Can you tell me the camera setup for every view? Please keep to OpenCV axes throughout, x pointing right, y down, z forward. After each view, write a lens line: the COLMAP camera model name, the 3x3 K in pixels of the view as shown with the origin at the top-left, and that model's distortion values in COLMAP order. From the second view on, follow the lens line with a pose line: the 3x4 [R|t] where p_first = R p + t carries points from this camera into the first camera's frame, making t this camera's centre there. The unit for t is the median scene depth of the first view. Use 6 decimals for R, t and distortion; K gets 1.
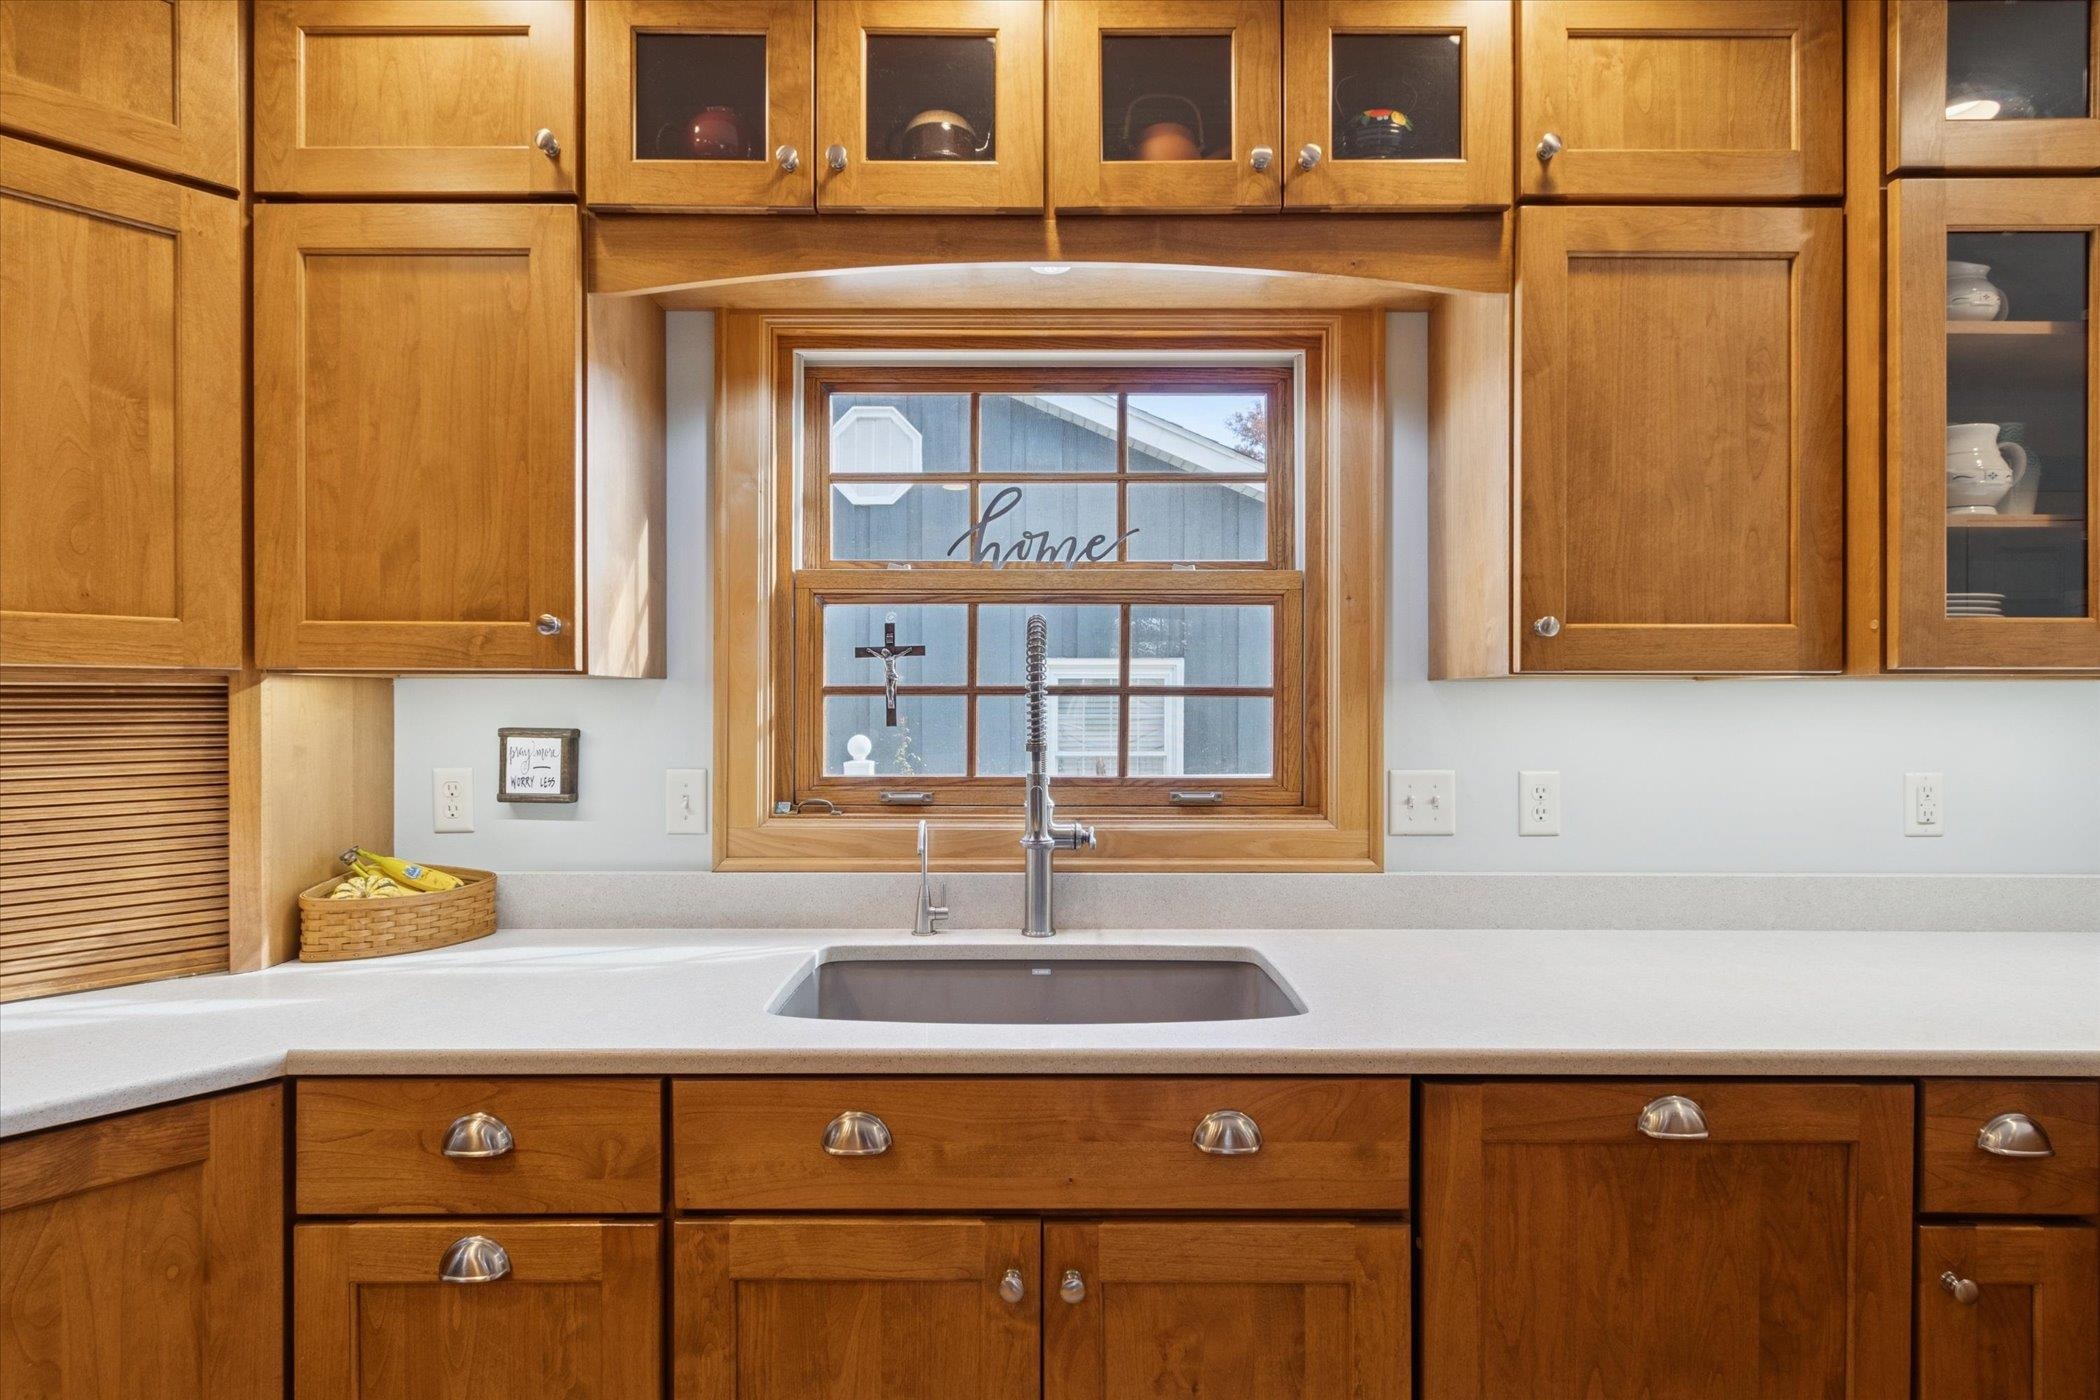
lens RADIAL K [[973.5, 0, 1048.1], [0, 973.5, 704.4], [0, 0, 1]] dist [0.001315, -0.000026]
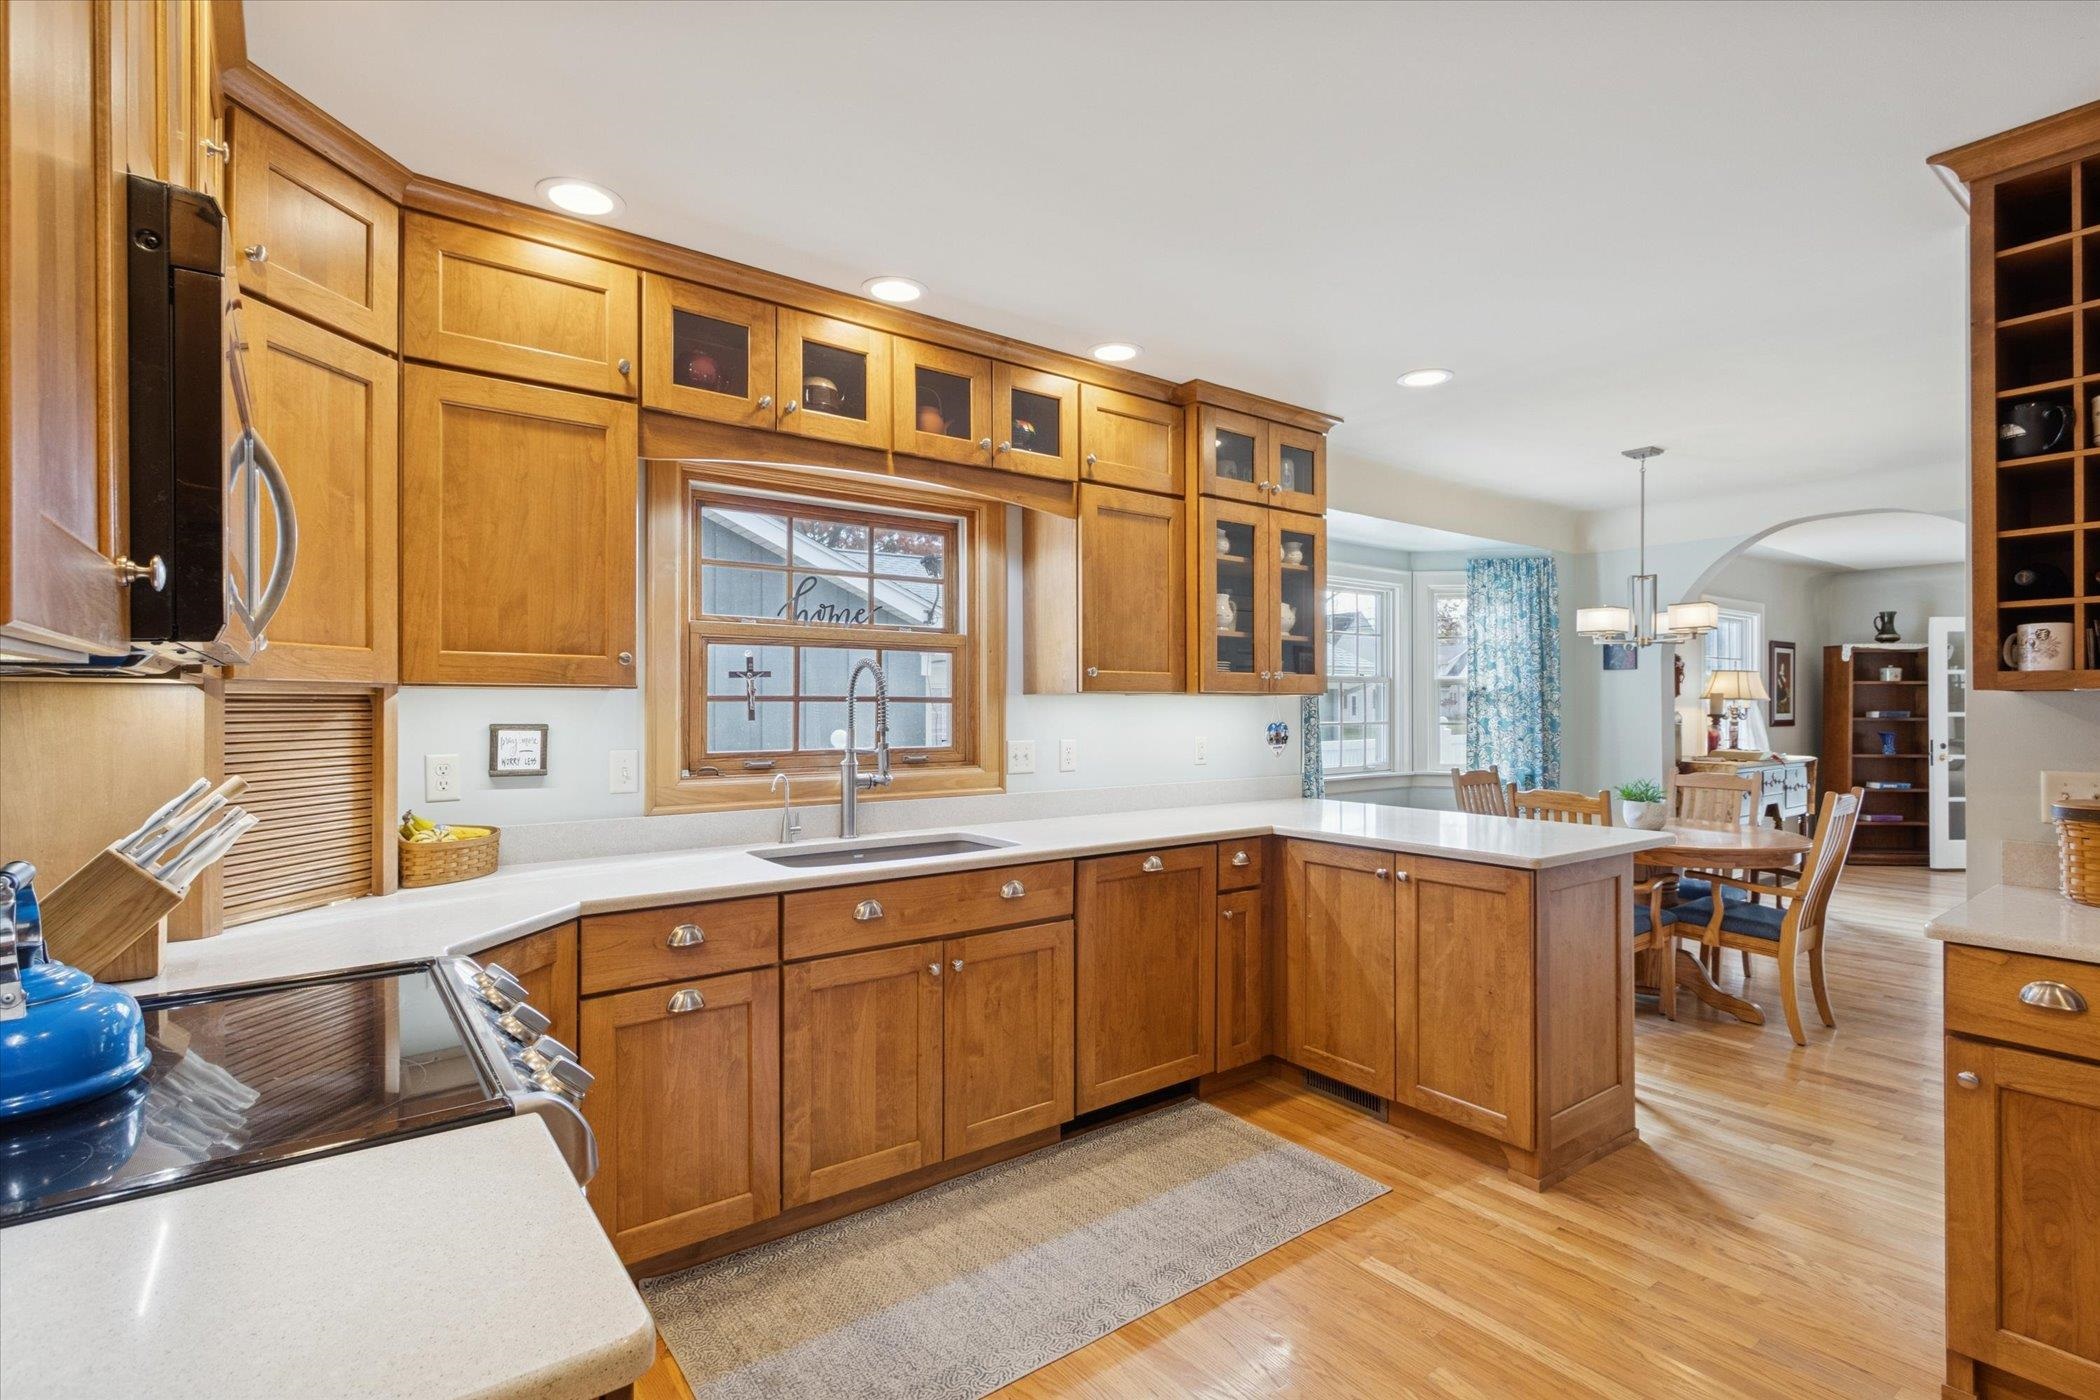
lens RADIAL K [[959.7, 0, 1050.0], [0, 959.7, 700.0], [0, 0, 1]] dist [0.001465, -0.007937]
pose [[0.800225, 0.003330, 0.599690, -0.890852], [0.001496, 0.999970, -0.007550, 0.001212], [-0.599698, 0.006939, 0.800197, -0.711966]]
